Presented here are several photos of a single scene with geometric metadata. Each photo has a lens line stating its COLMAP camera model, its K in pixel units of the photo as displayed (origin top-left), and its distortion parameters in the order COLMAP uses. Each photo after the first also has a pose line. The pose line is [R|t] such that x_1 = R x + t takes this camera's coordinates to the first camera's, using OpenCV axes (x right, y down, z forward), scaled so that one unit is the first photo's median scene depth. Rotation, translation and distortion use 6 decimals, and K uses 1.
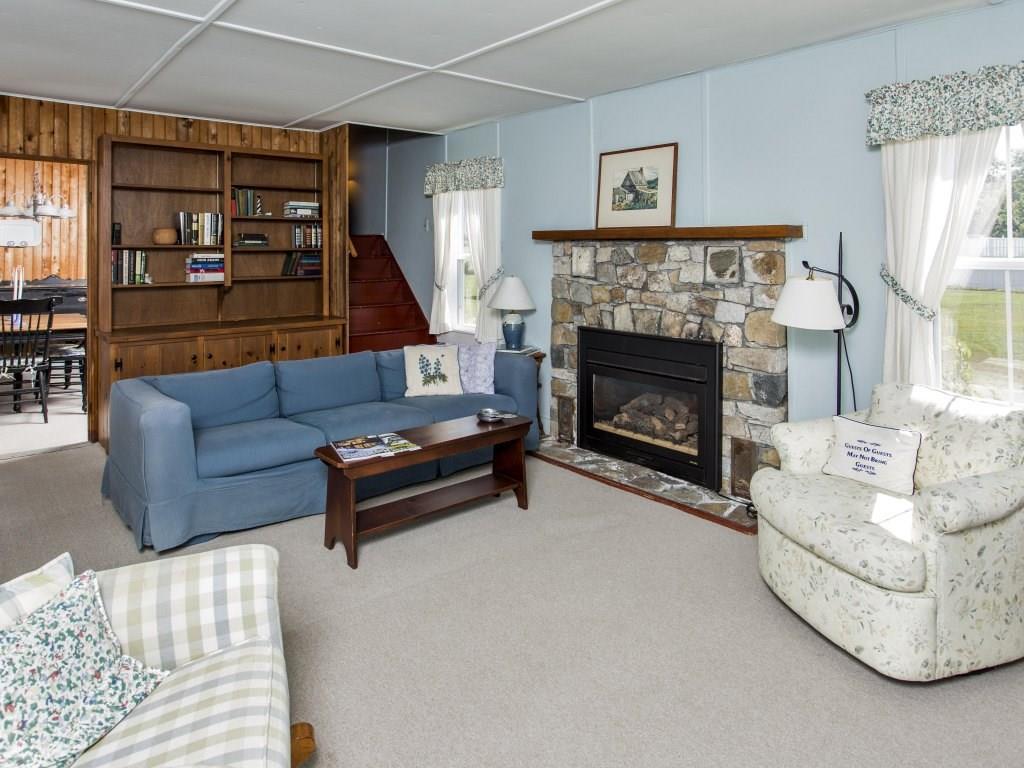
lens RADIAL K [[638.1, 0, 511.5], [0, 638.1, 366.5], [0, 0, 1]] dist [0.003466, 0.002494]
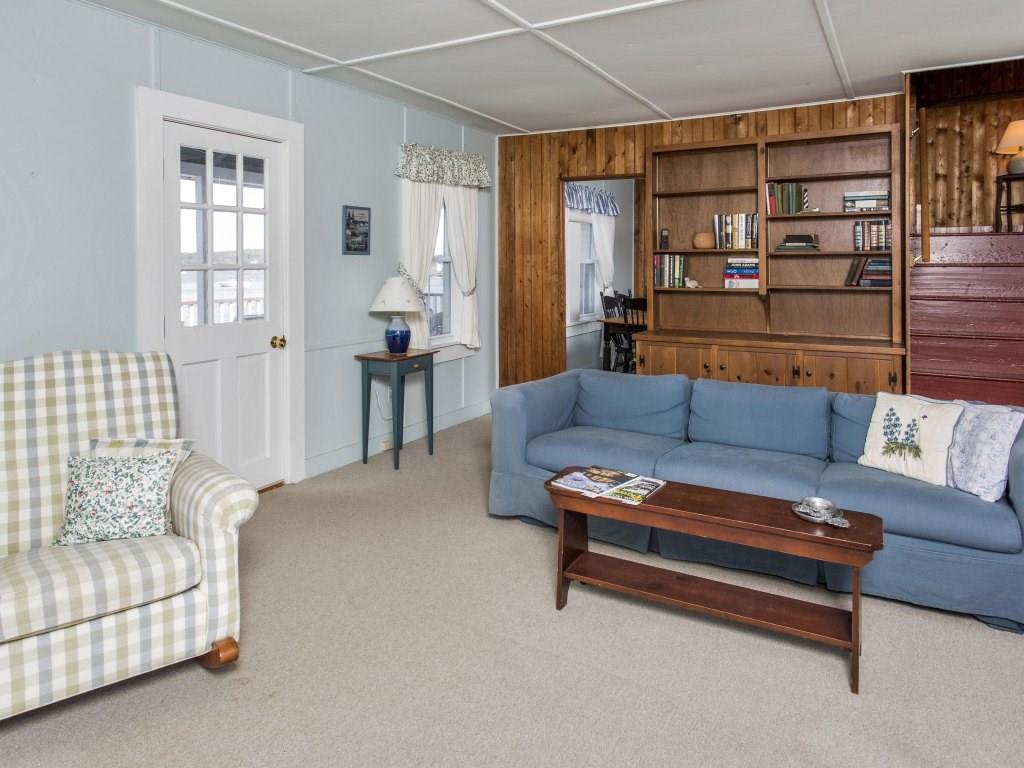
lens RADIAL K [[672.5, 0, 512.0], [0, 672.5, 384.0], [0, 0, 1]] dist [0.001169, 0.001398]
pose [[0.337652, 0.166487, -0.926430, 0.360012], [-0.172243, 0.978543, 0.113075, -0.053029], [0.925377, 0.121391, 0.359083, 0.379210]]
